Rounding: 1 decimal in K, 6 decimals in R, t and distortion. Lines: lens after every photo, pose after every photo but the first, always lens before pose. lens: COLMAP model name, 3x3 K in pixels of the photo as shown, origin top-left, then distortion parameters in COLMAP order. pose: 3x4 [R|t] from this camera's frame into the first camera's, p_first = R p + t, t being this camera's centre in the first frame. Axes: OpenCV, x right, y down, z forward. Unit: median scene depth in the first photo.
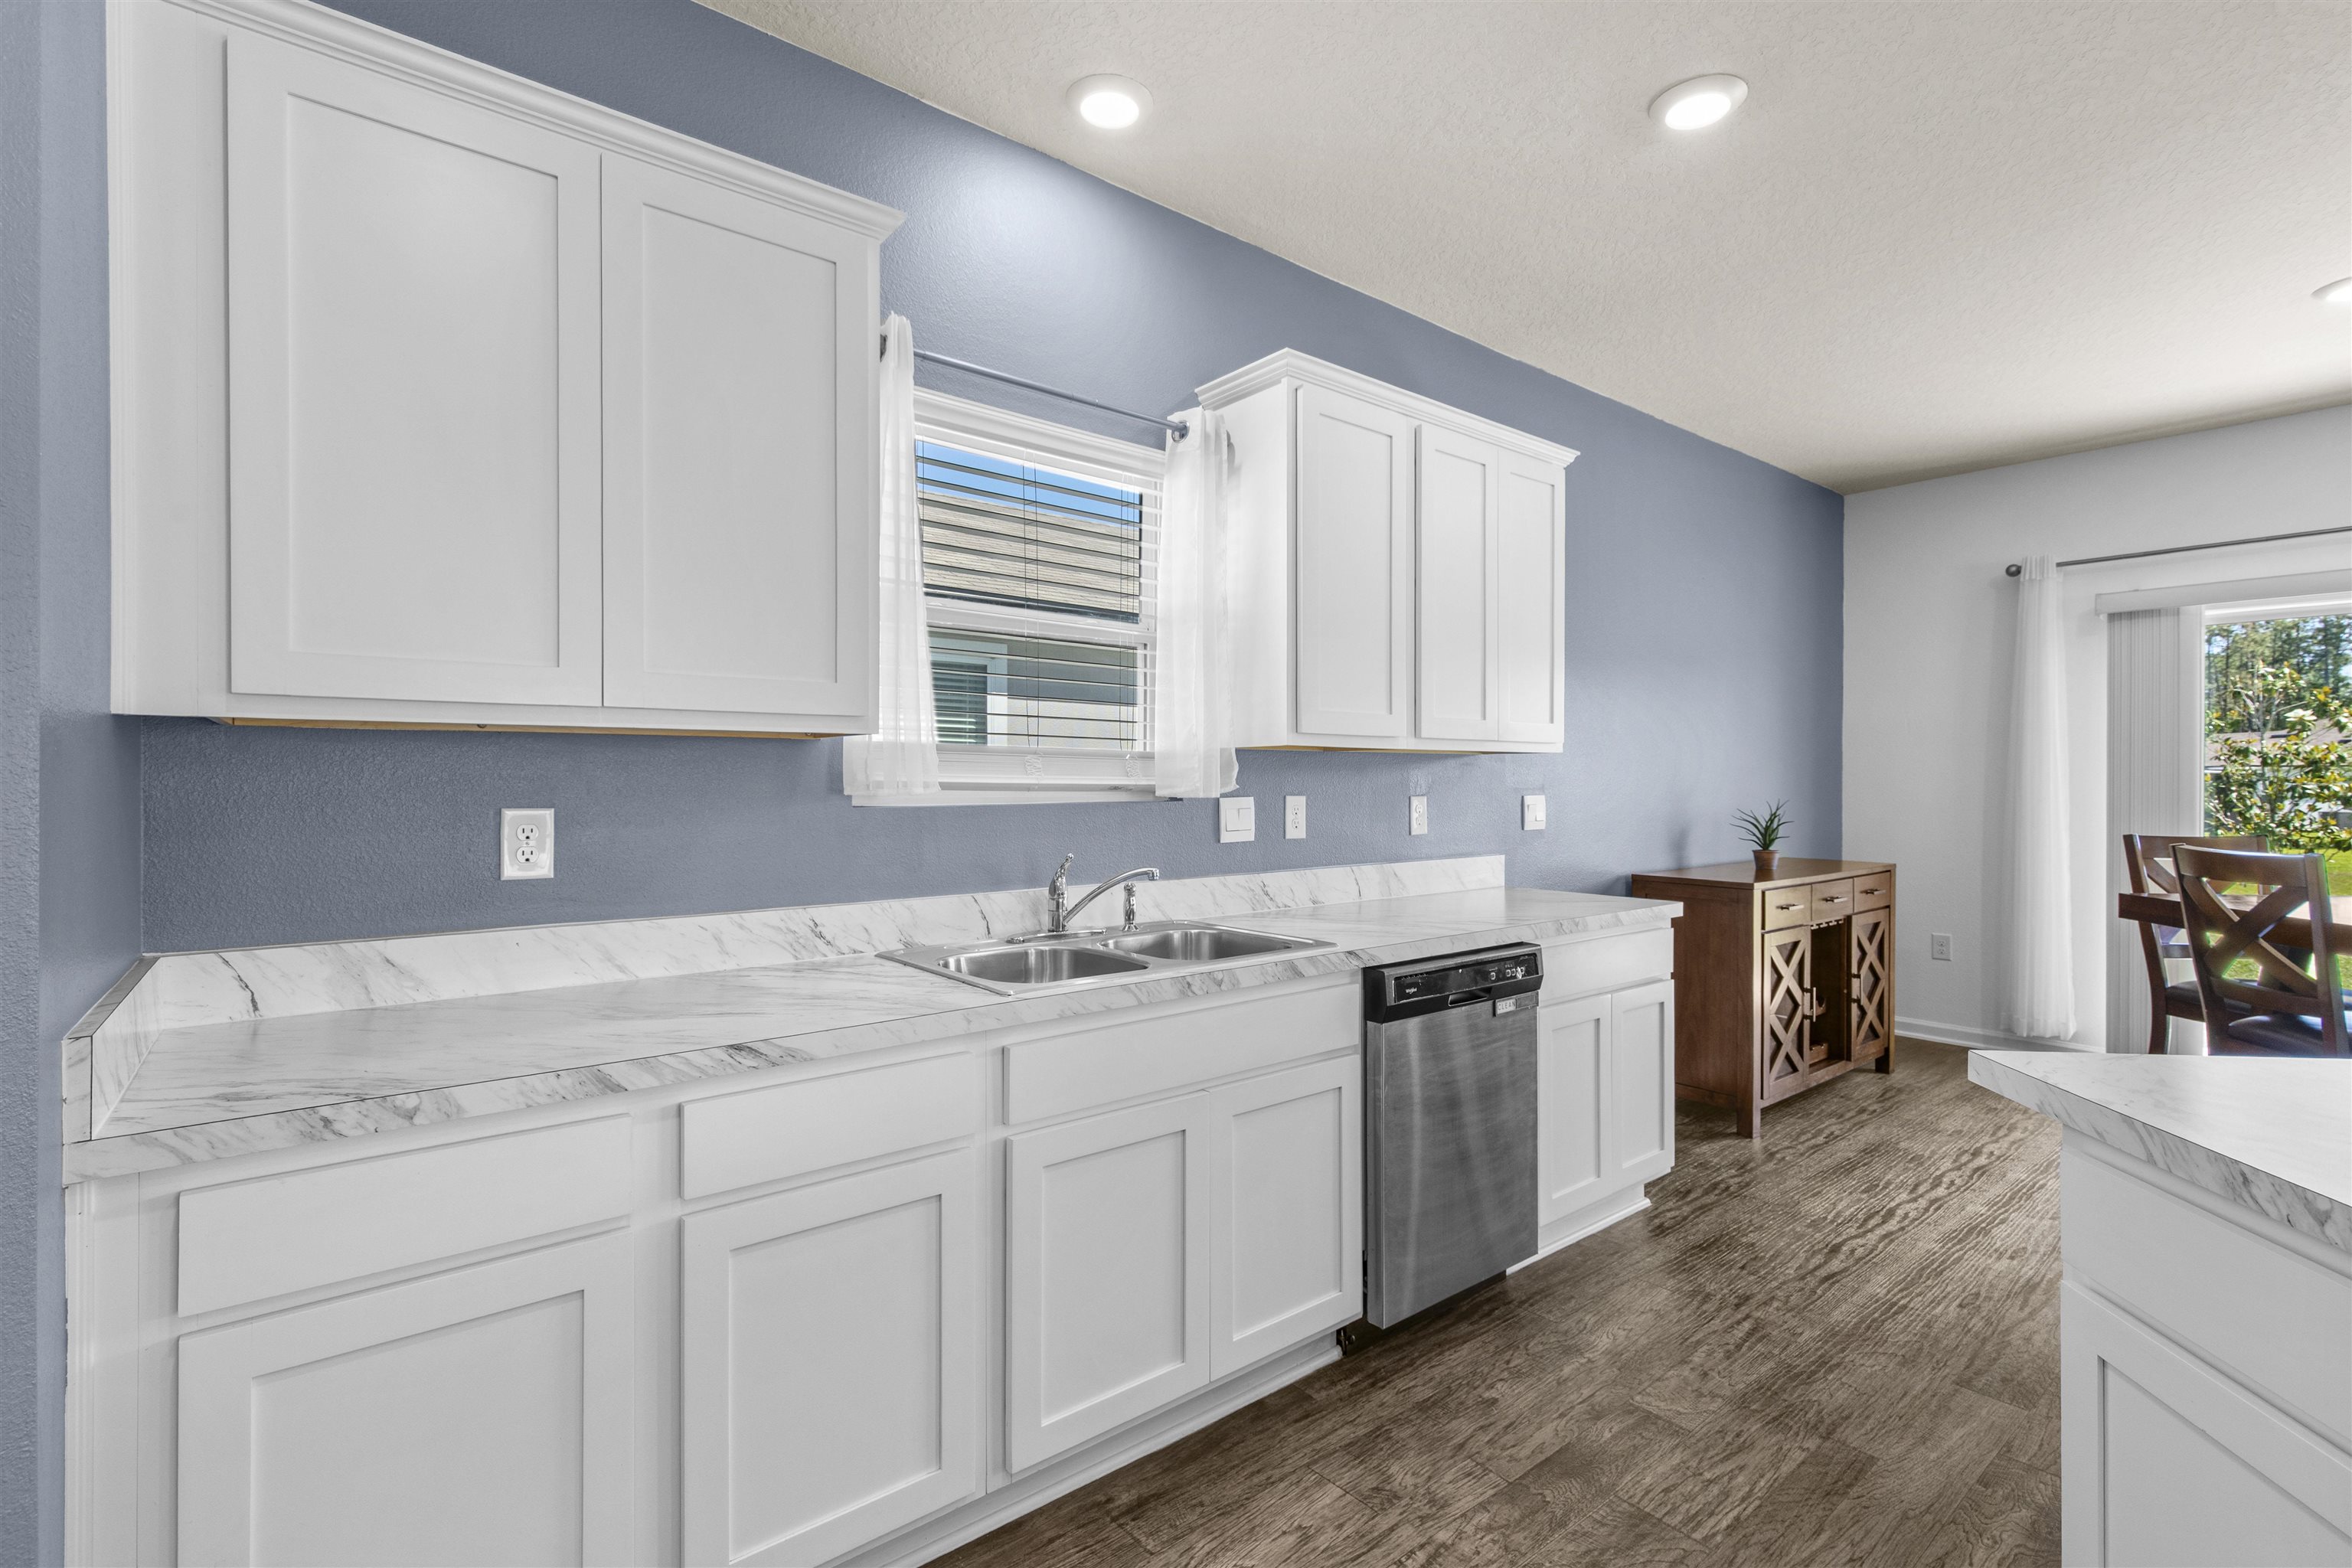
lens RADIAL K [[1070.3, 0, 1189.2], [0, 1070.3, 785.5], [0, 0, 1]] dist [0.010931, -0.000252]
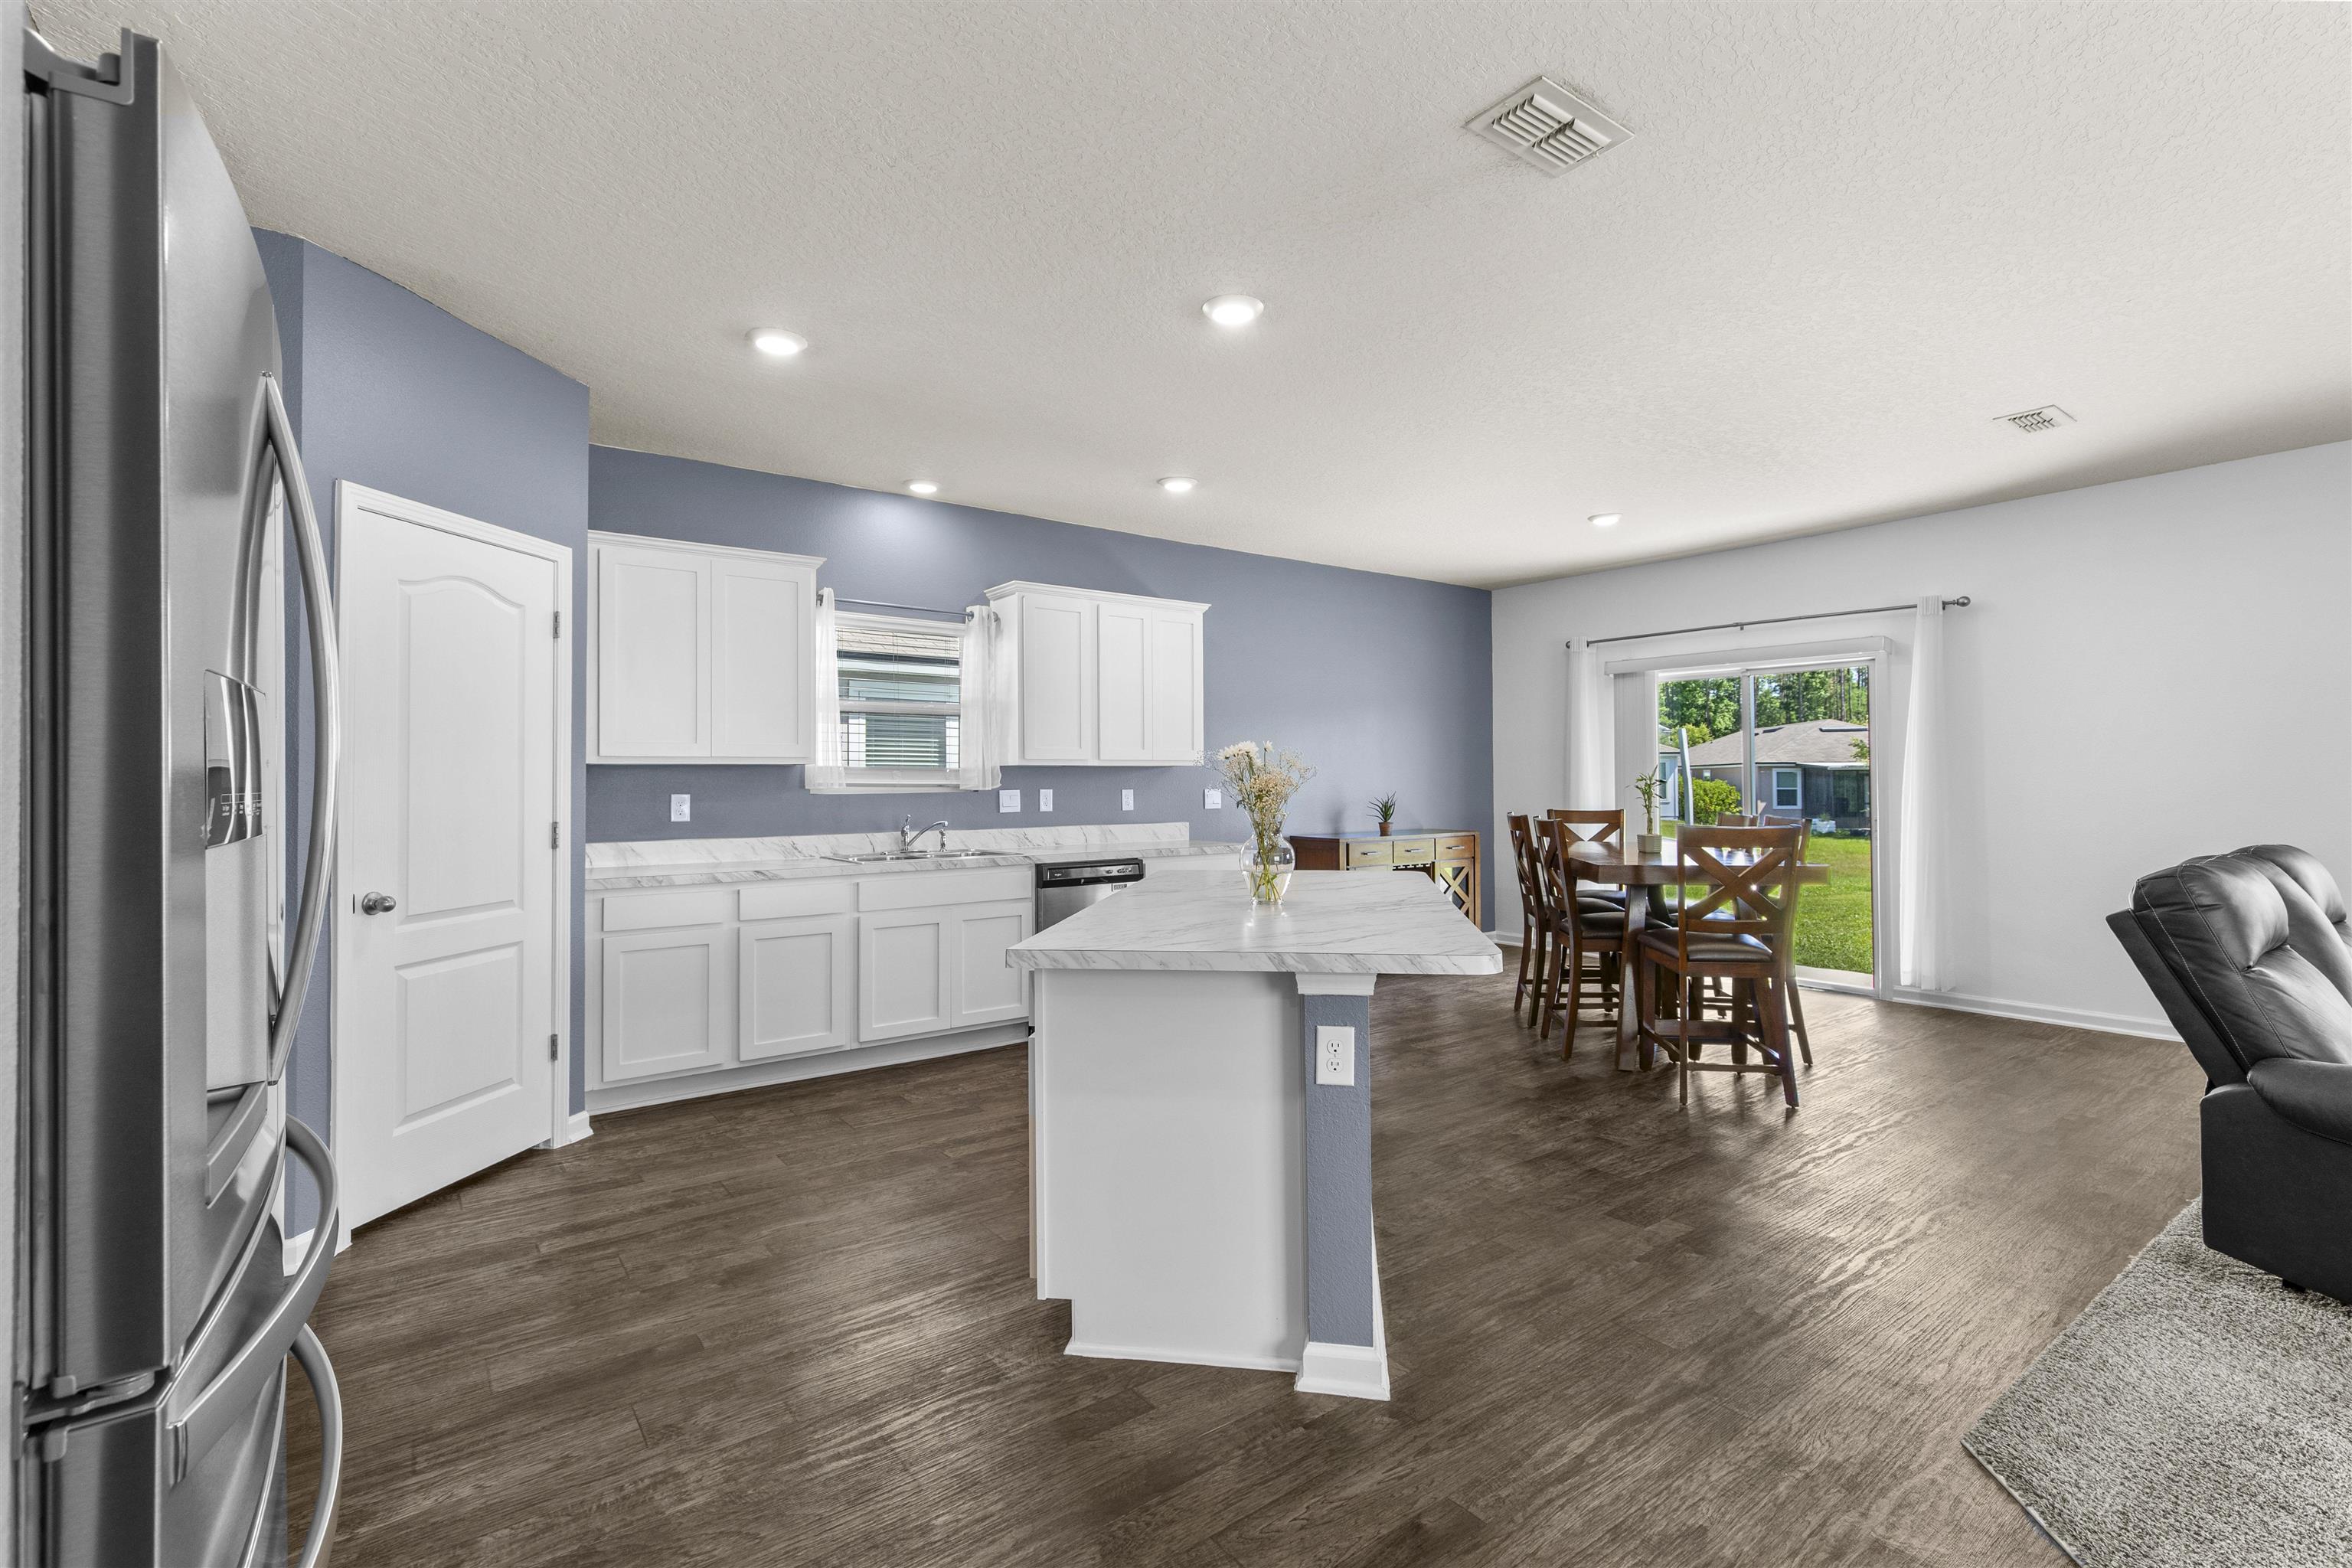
lens RADIAL K [[1057.3, 0, 1178.6], [0, 1057.3, 773.2], [0, 0, 1]] dist [0.001359, -0.001267]
pose [[0.998958, -0.004218, -0.045451, 0.475339], [0.003765, 0.999942, -0.010044, 0.000754], [0.045490, 0.009863, 0.998916, -1.014703]]
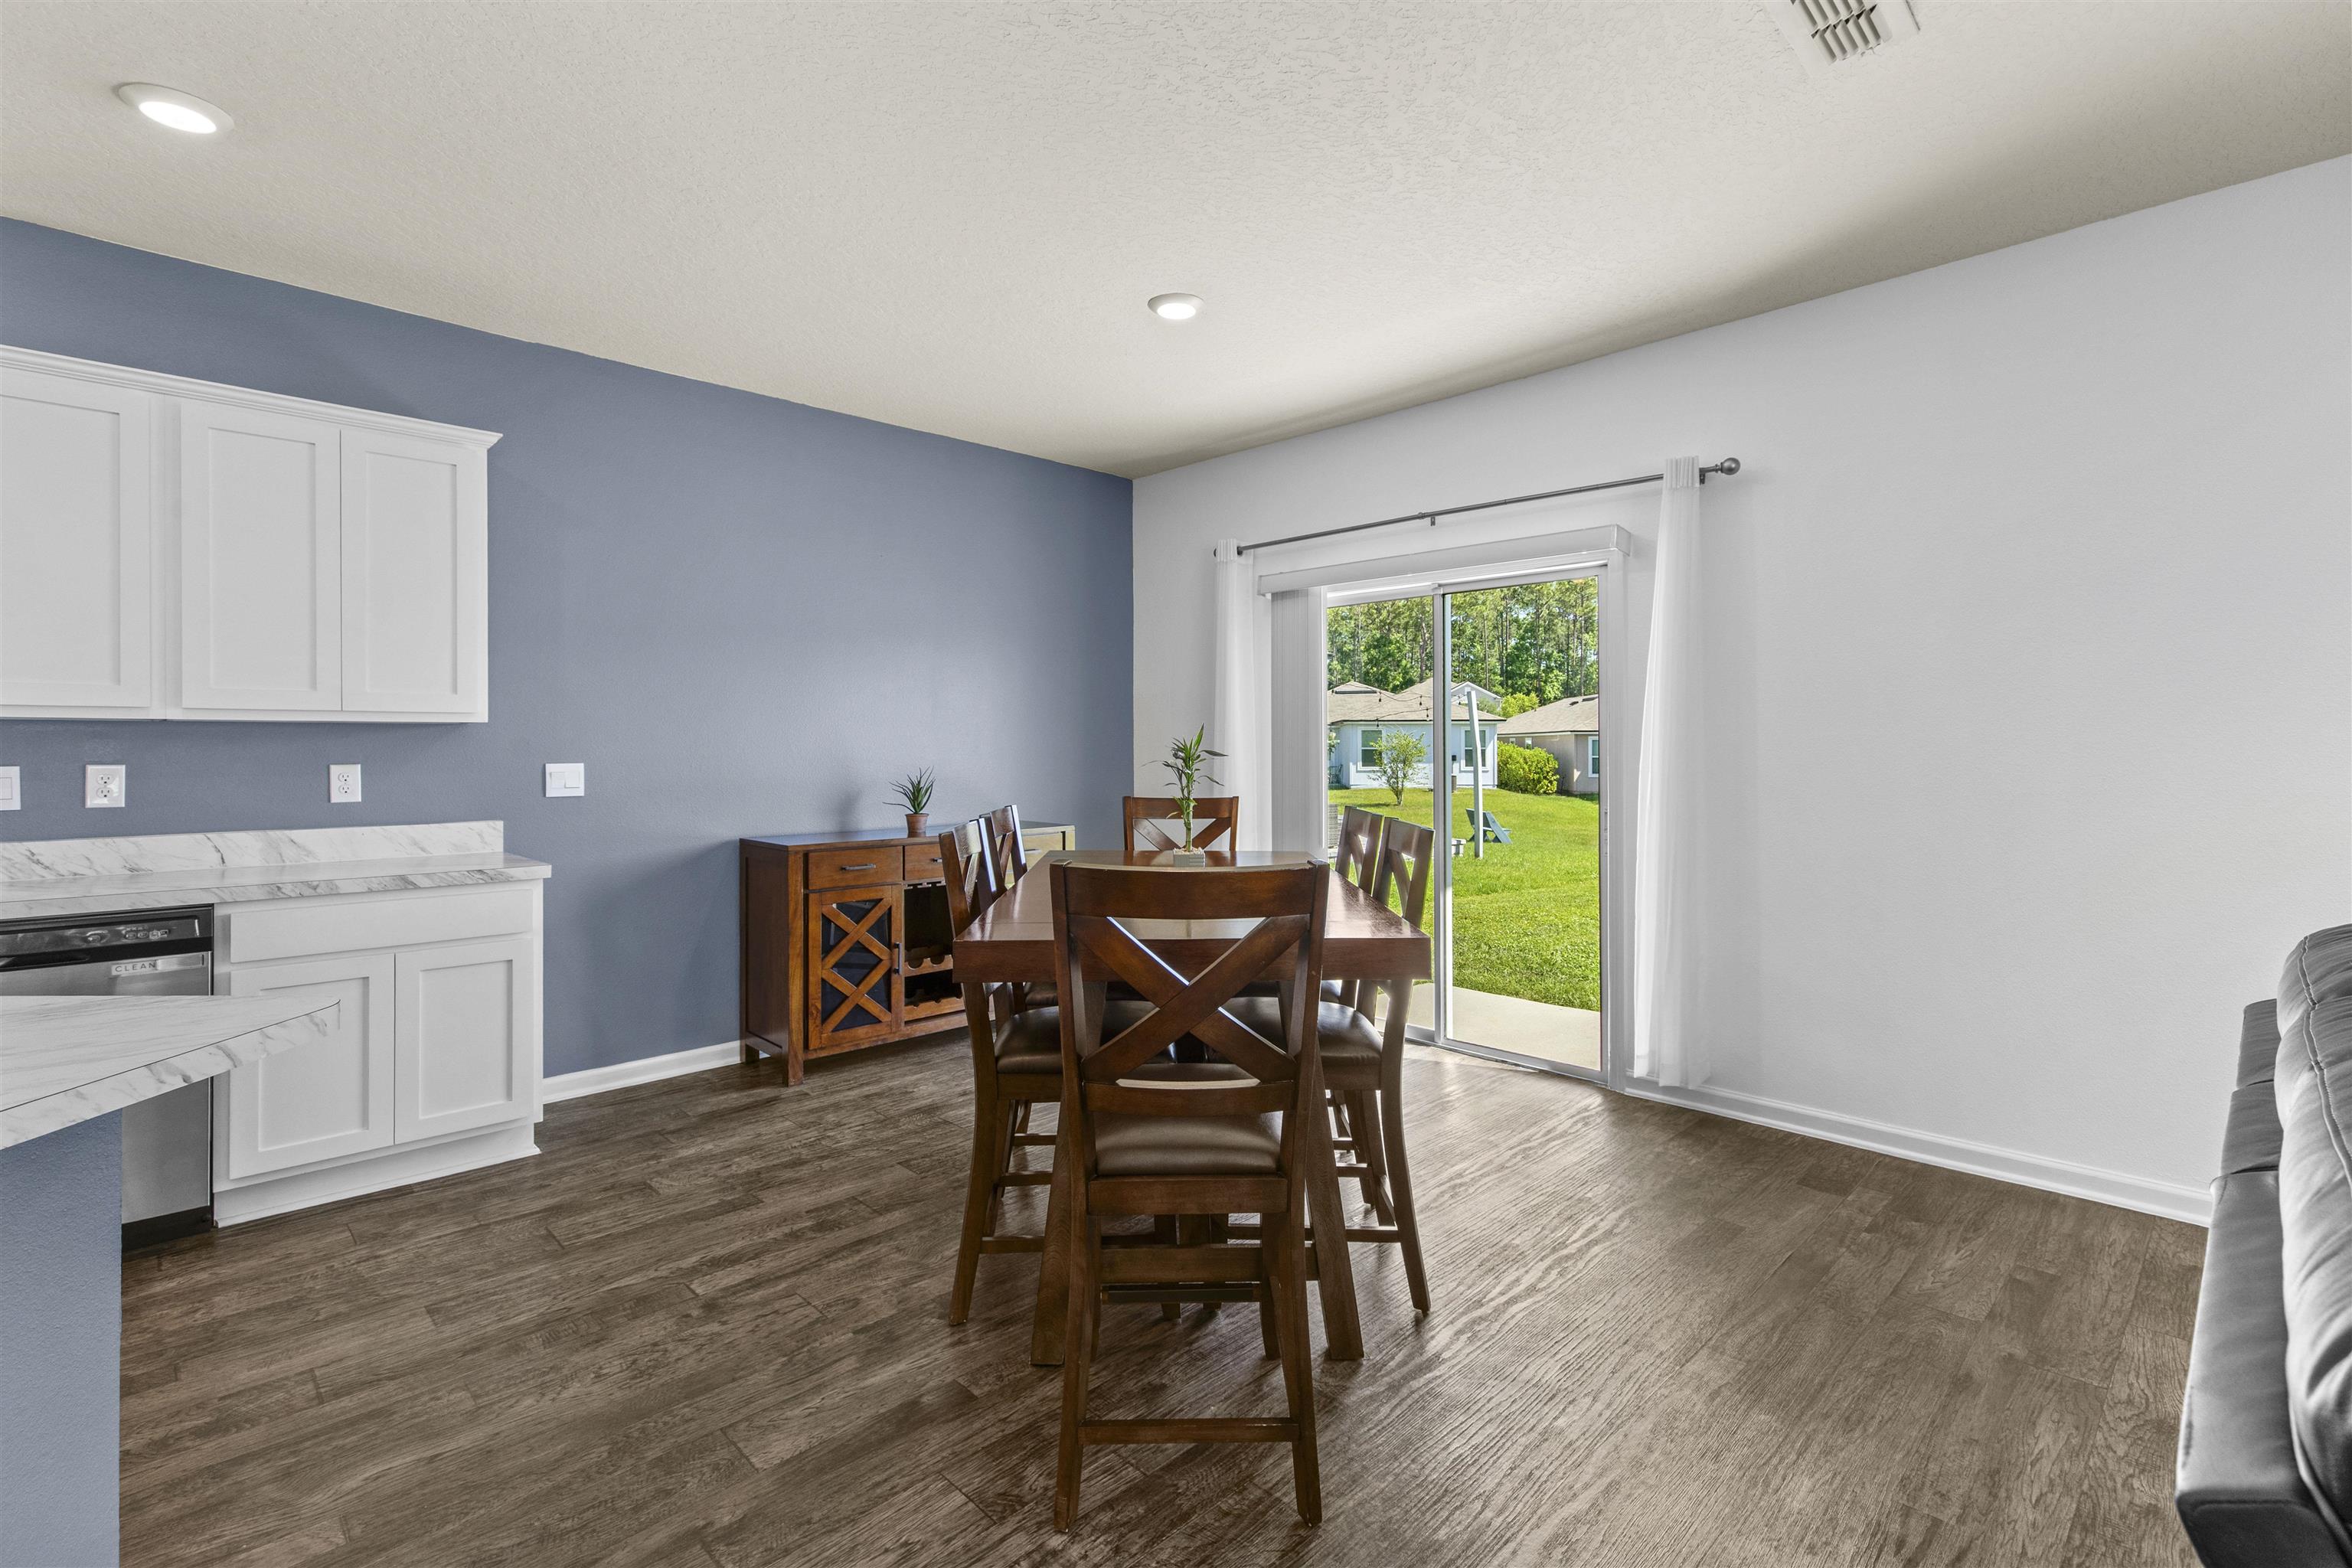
lens RADIAL K [[1077.4, 0, 1181.6], [0, 1077.4, 761.3], [0, 0, 1]] dist [0.006450, 0.000164]
pose [[0.995651, -0.002036, 0.093135, 1.129833], [0.001099, 0.999948, 0.010112, -0.003489], [-0.093151, -0.009966, 0.995602, -0.130255]]
